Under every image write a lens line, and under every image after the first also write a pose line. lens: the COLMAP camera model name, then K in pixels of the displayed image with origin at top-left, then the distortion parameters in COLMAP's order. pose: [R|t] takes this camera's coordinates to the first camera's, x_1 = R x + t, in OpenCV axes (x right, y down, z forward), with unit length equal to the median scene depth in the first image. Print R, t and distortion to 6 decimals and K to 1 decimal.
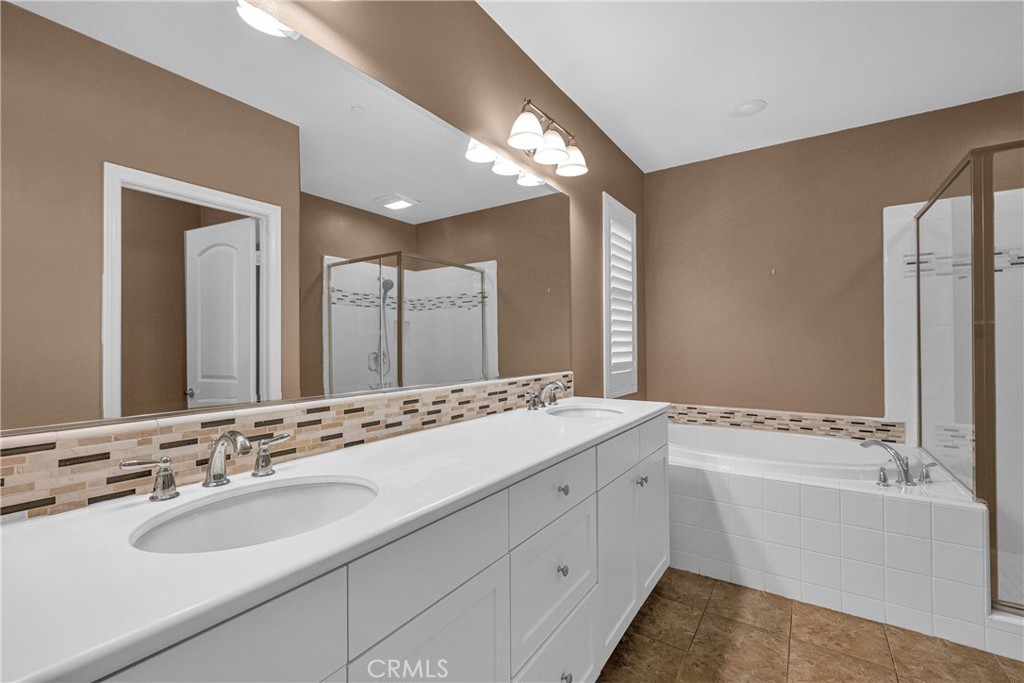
lens RADIAL K [[440.1, 0, 513.3], [0, 440.1, 338.1], [0, 0, 1]] dist [0.001280, -0.000037]
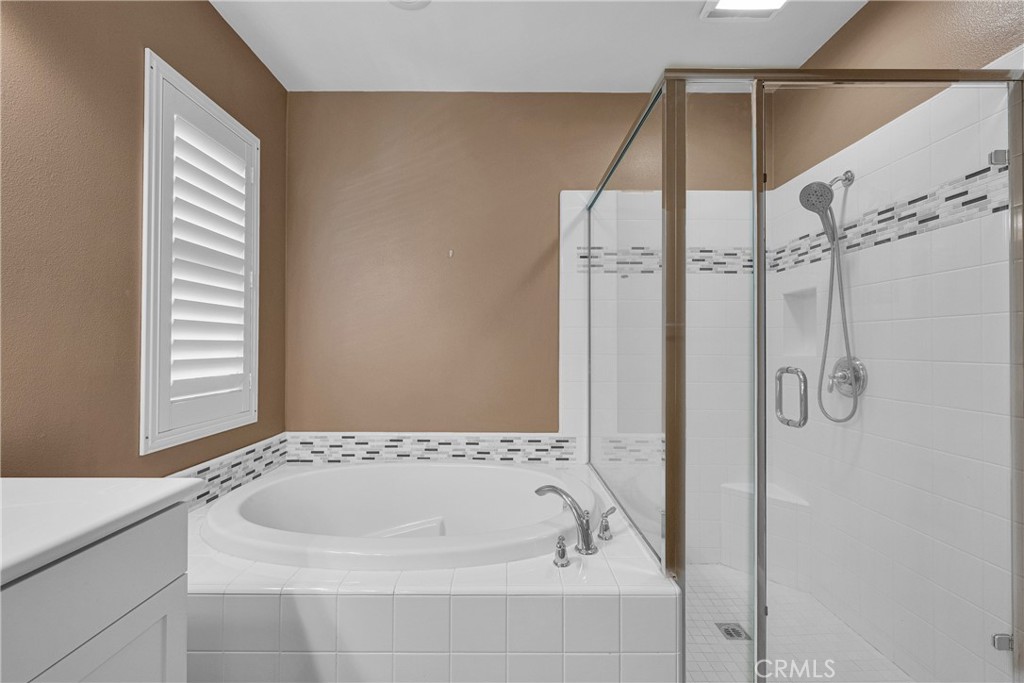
lens RADIAL K [[383.3, 0, 512.0], [0, 383.3, 341.5], [0, 0, 1]] dist [-0.001404, -0.000162]
pose [[0.827885, 0.012269, 0.560763, 0.345088], [-0.012687, 0.999915, -0.003146, 0.005906], [-0.560754, -0.004510, 0.827970, 0.432586]]
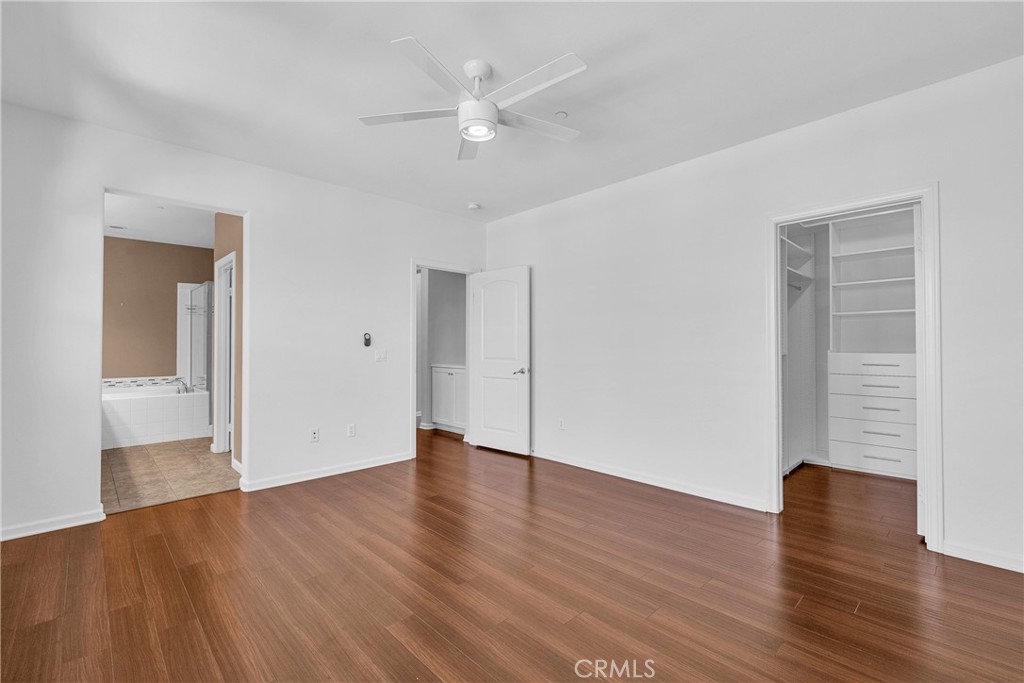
lens RADIAL K [[449.1, 0, 508.9], [0, 449.1, 343.5], [0, 0, 1]] dist [0.001520, 0.000469]
pose [[0.204486, 0.009714, 0.978821, -1.092842], [-0.011533, 0.999905, -0.007513, 0.012063], [-0.978802, -0.009753, 0.204578, -1.166318]]
